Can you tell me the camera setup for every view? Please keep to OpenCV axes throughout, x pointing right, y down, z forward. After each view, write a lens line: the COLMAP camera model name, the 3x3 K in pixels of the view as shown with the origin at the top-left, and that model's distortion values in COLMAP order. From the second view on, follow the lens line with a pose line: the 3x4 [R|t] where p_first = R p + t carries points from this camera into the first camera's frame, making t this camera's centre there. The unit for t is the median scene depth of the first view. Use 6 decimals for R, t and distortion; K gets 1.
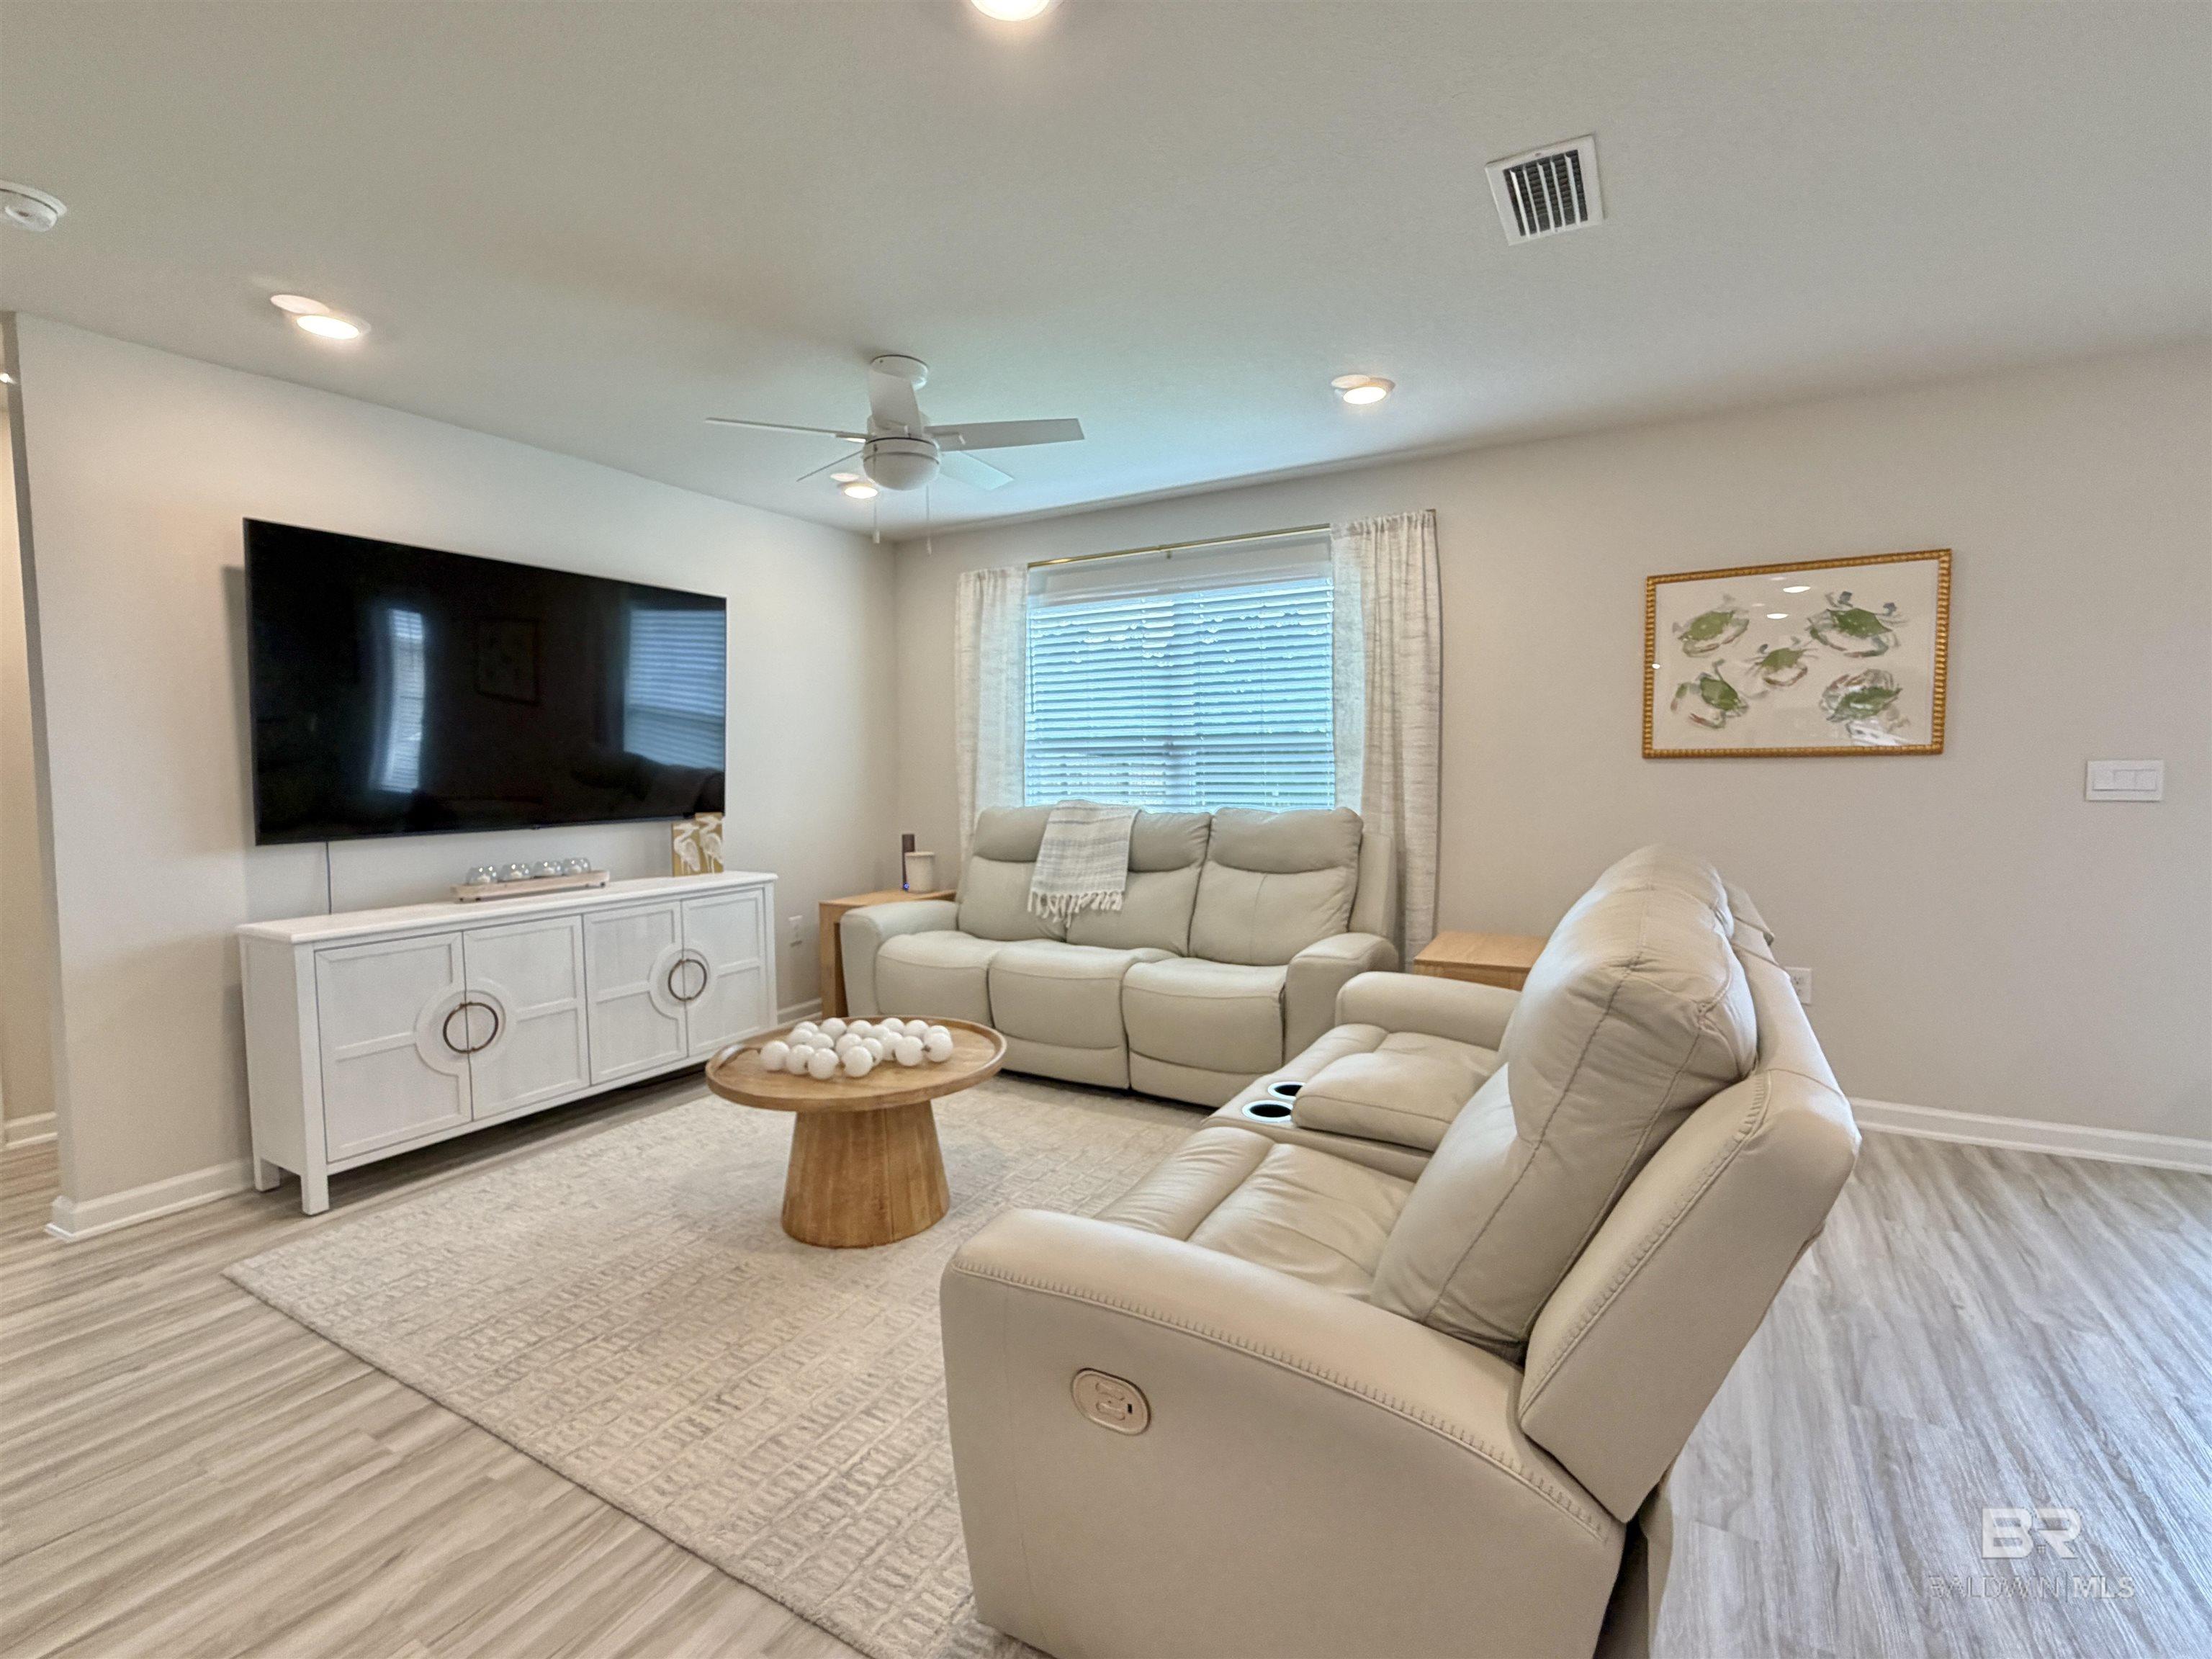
lens RADIAL K [[992.8, 0, 1101.2], [0, 992.8, 830.7], [0, 0, 1]] dist [0.002186, 0.000367]
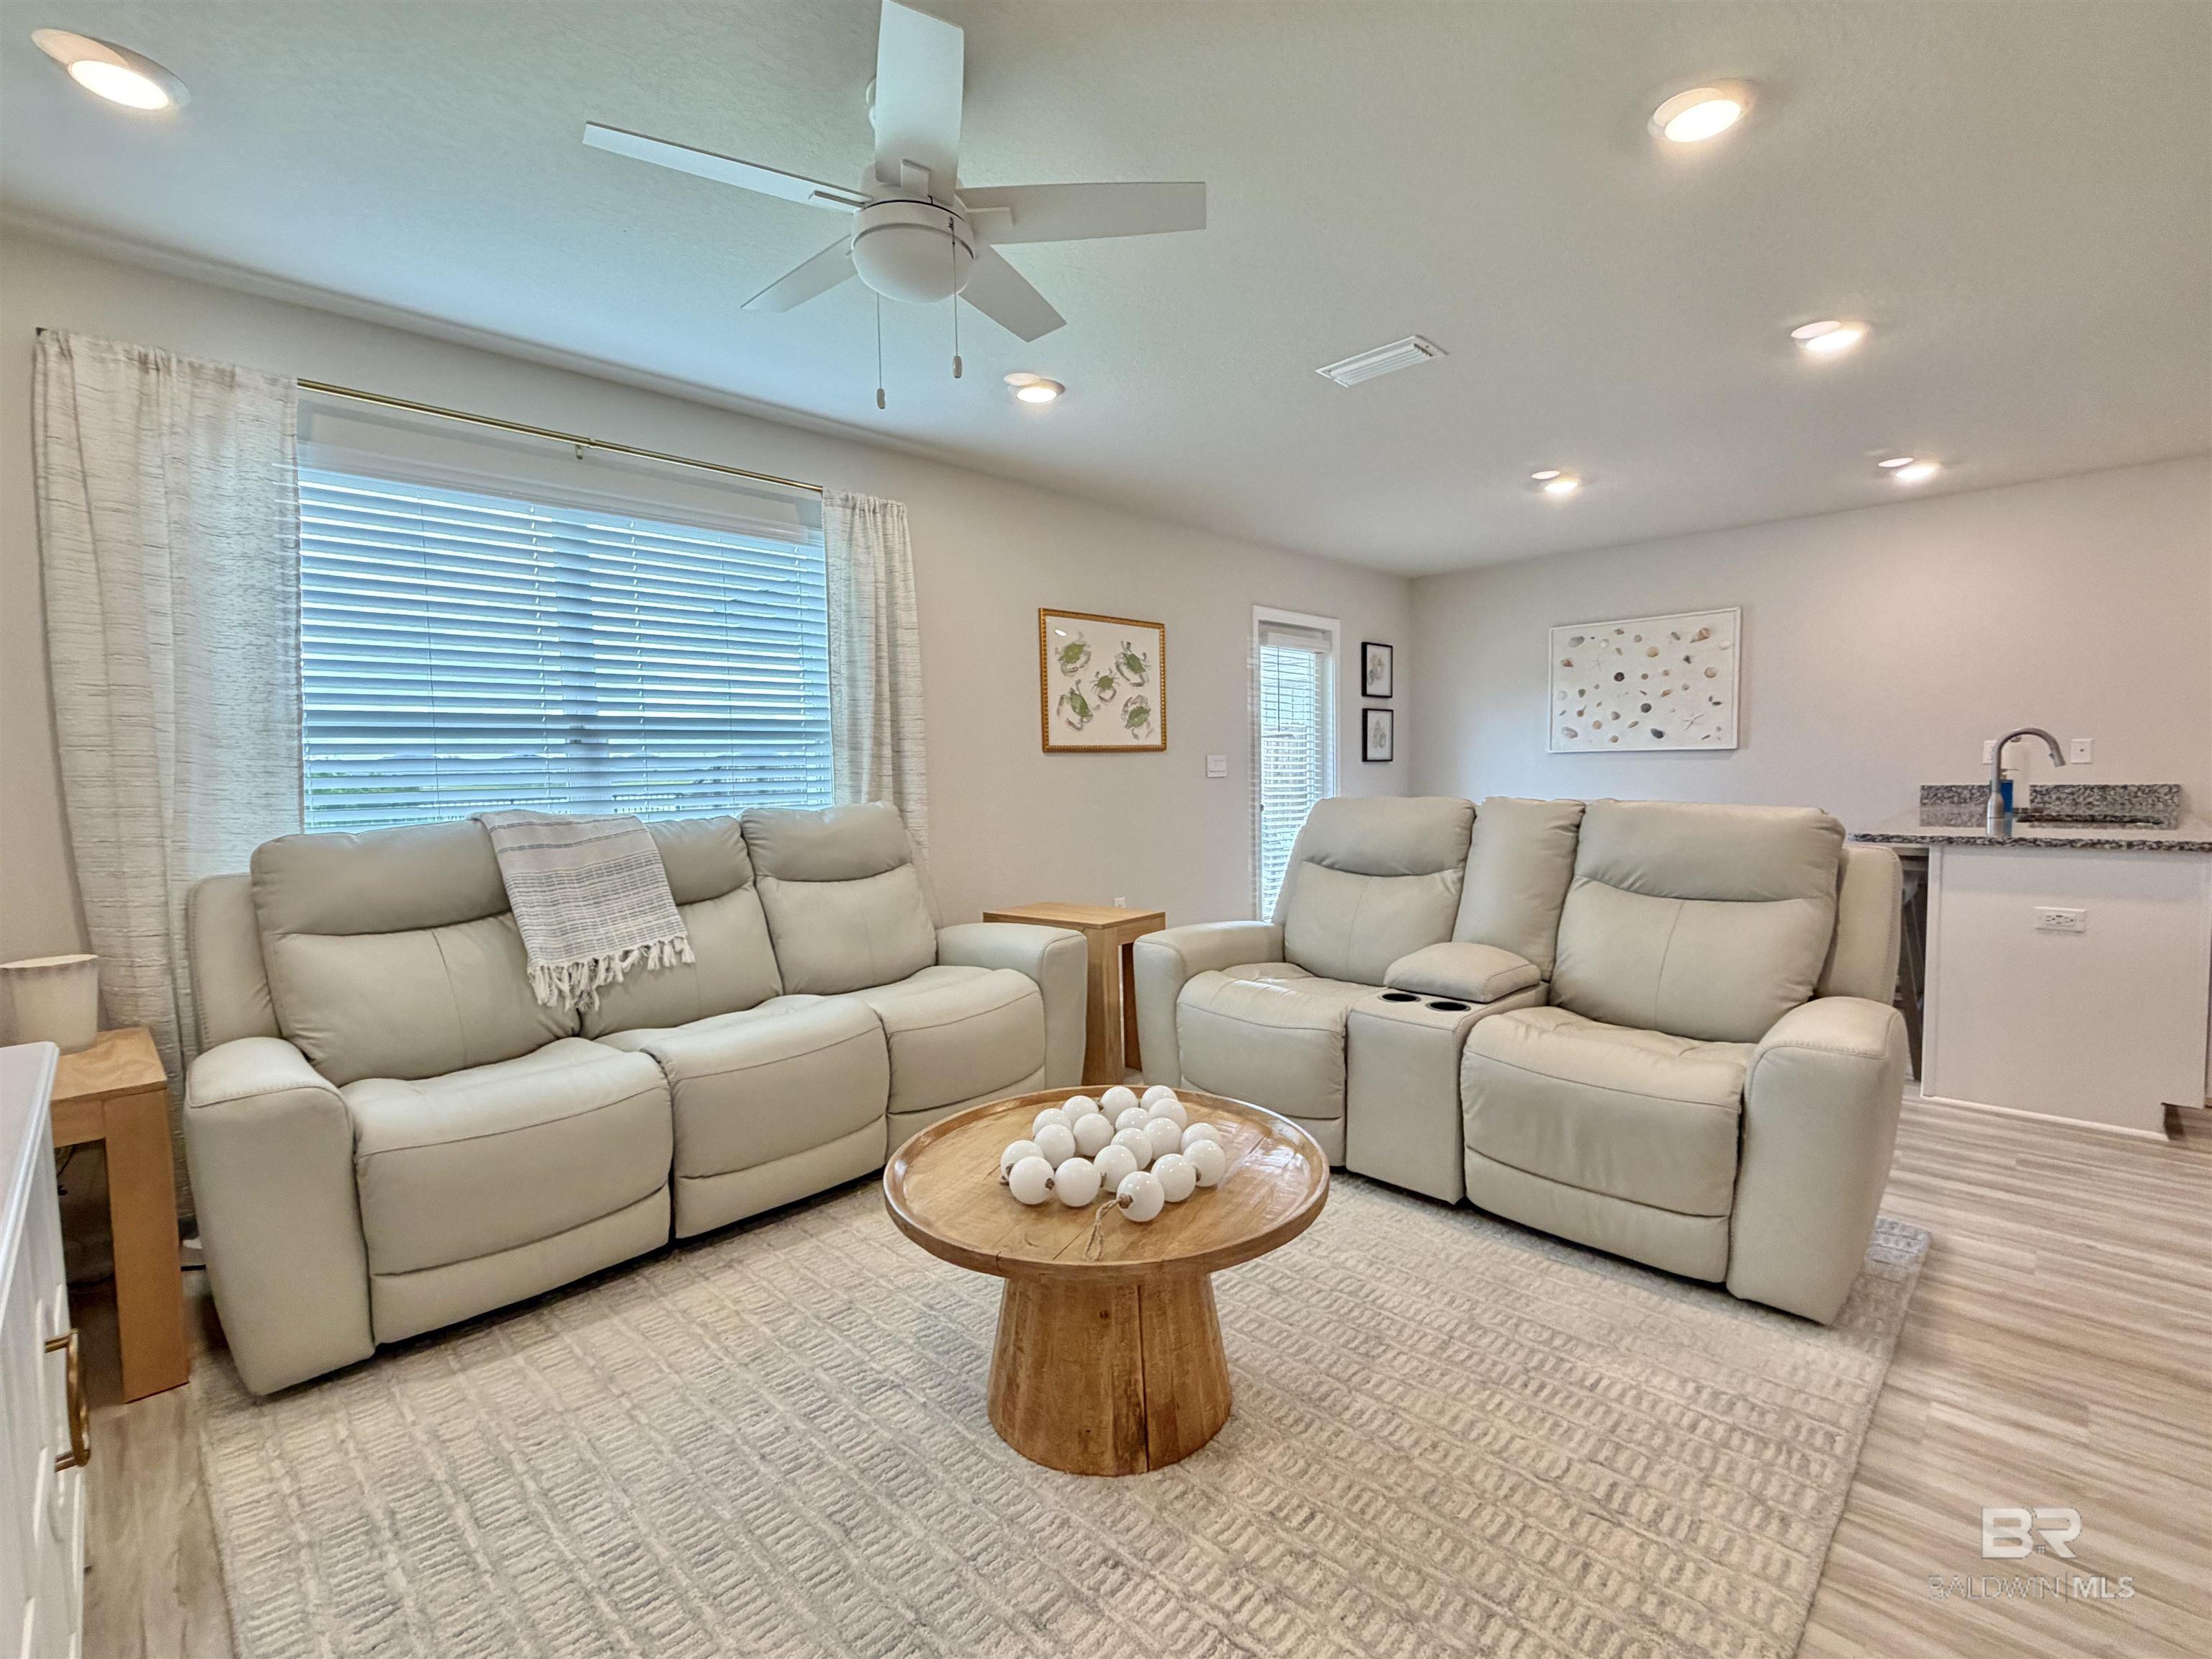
lens RADIAL K [[992.8, 0, 1093.3], [0, 992.8, 837.2], [0, 0, 1]] dist [0.002186, 0.000367]
pose [[0.251538, -0.065822, 0.965606, -0.806168], [0.081525, 0.995580, 0.046629, -0.022897], [-0.964408, 0.066992, 0.255793, 0.756549]]
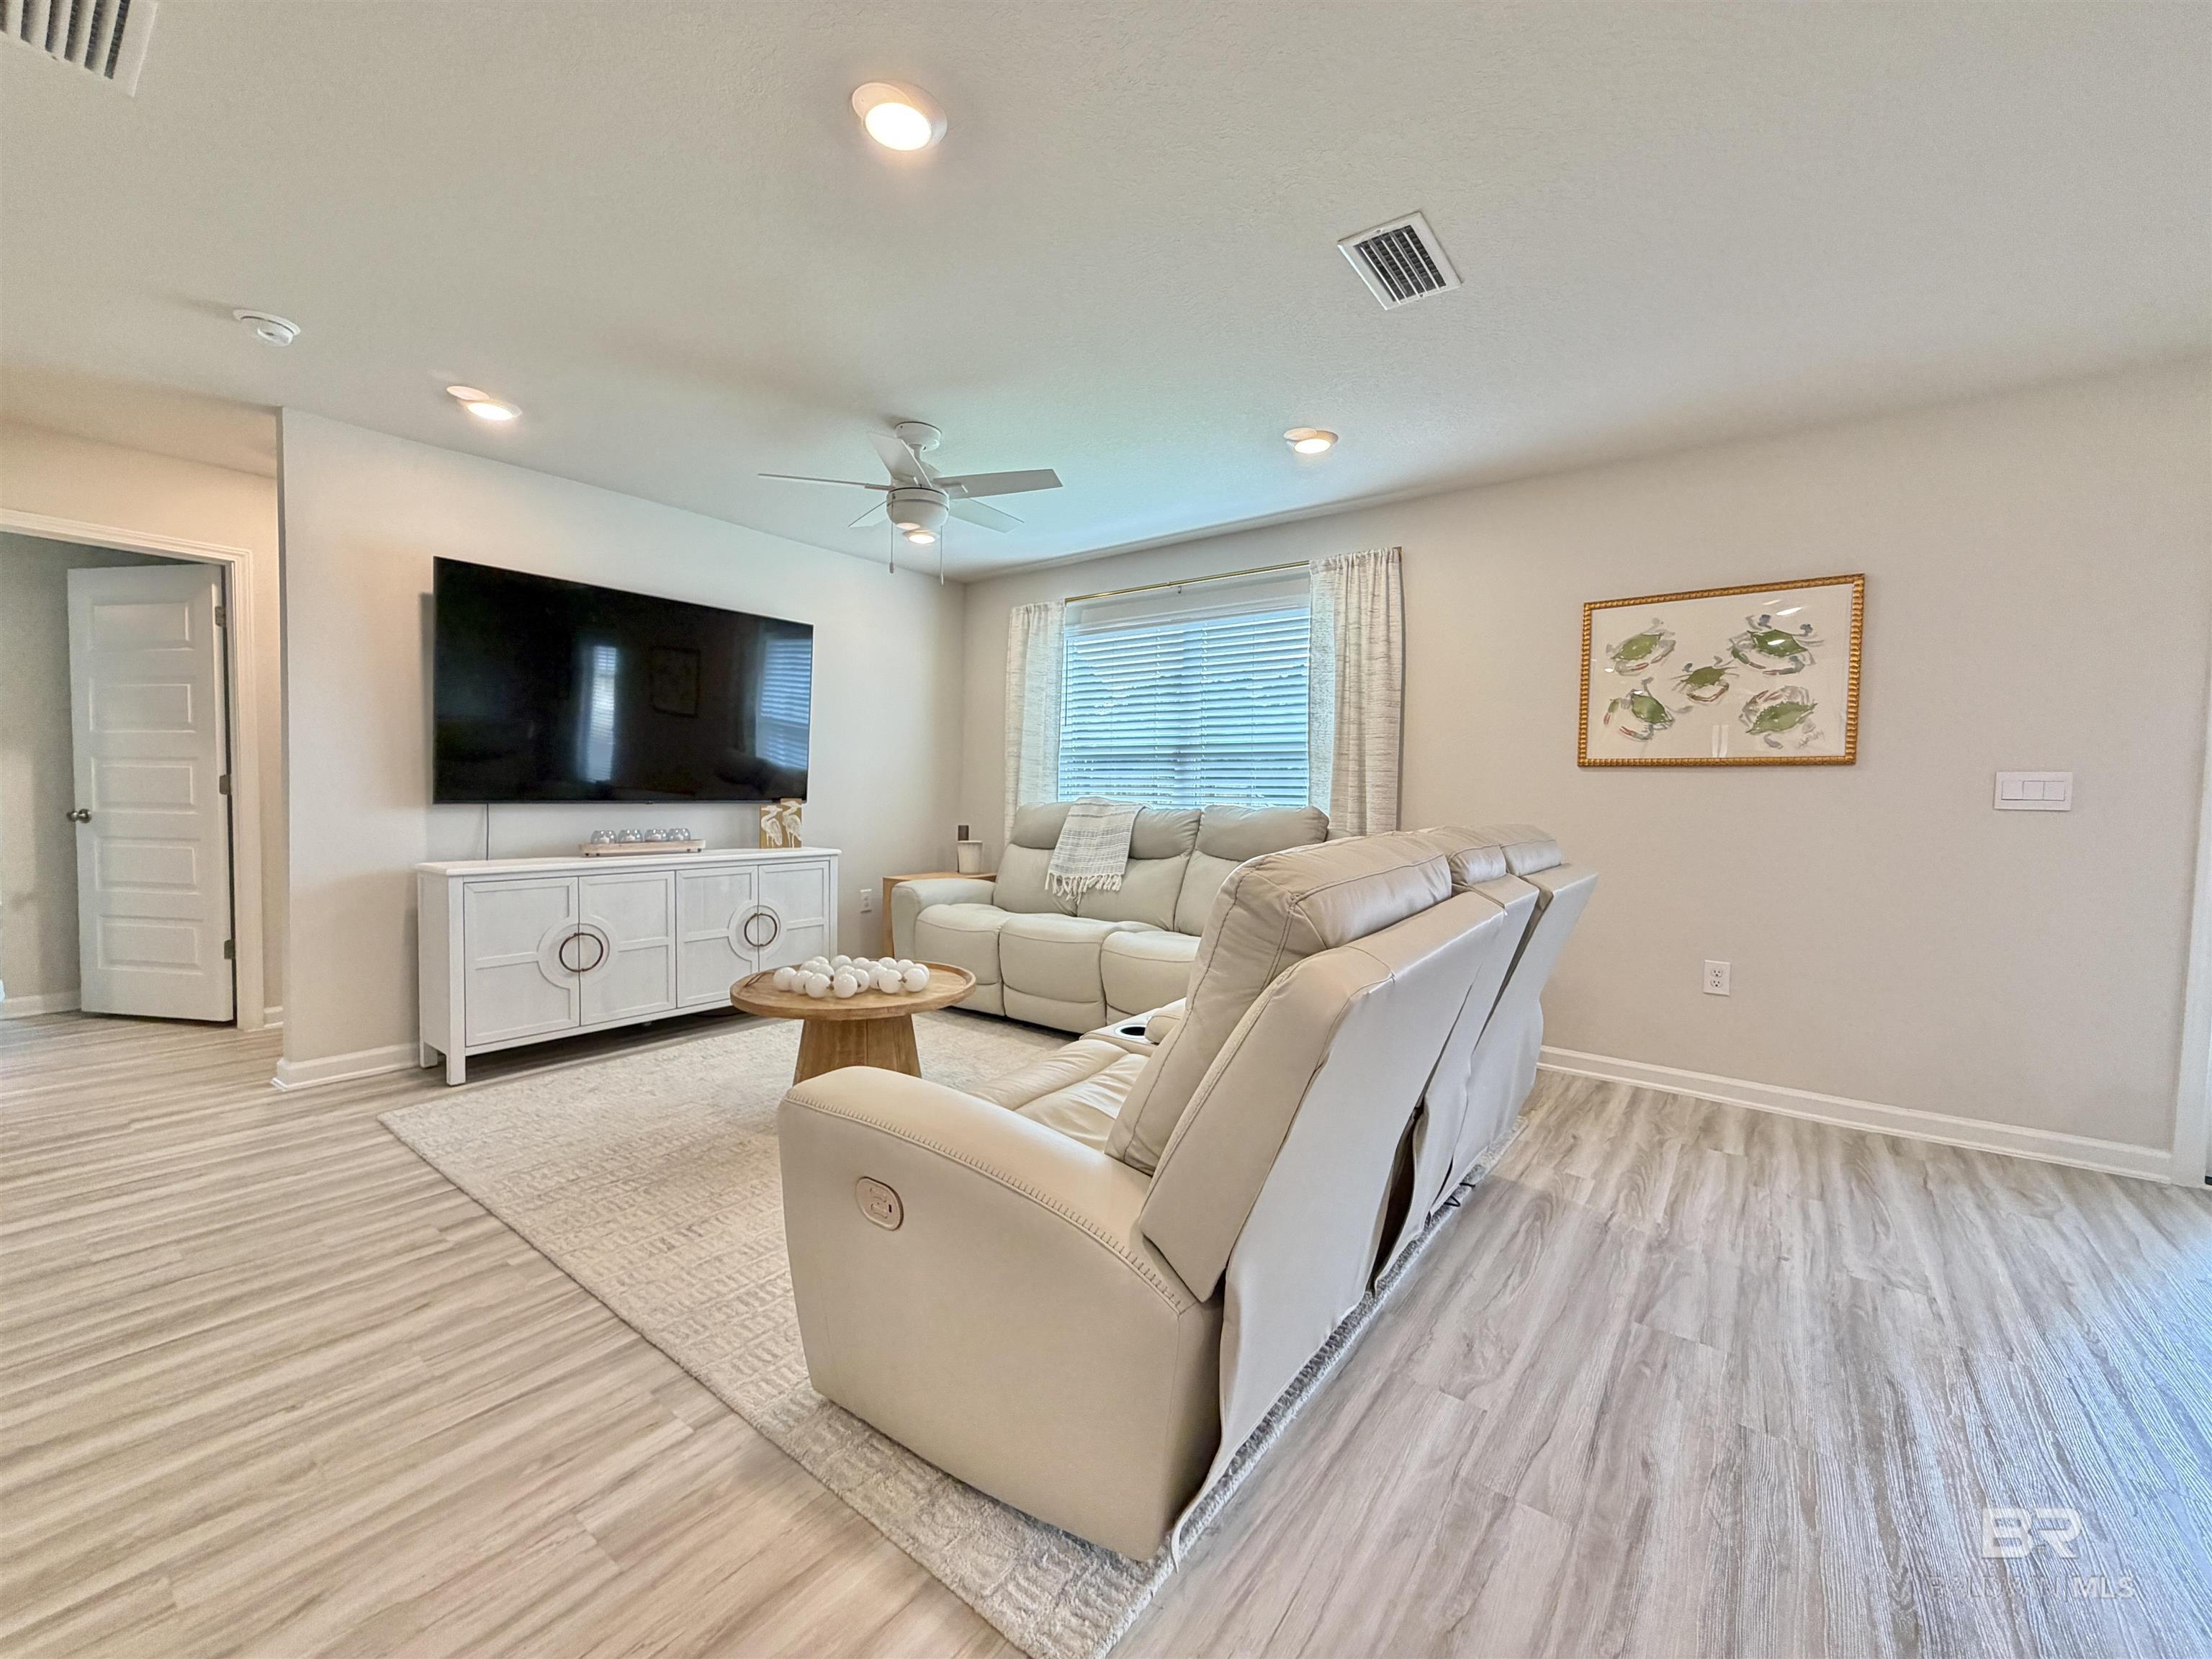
lens RADIAL K [[875.6, 0, 1096.6], [0, 875.6, 829.9], [0, 0, 1]] dist [0.004204, 0.000563]
pose [[0.991313, 0.031175, -0.127774, 0.170715], [-0.034092, 0.999204, -0.020705, 0.043284], [0.127027, 0.024882, 0.991587, -0.041239]]
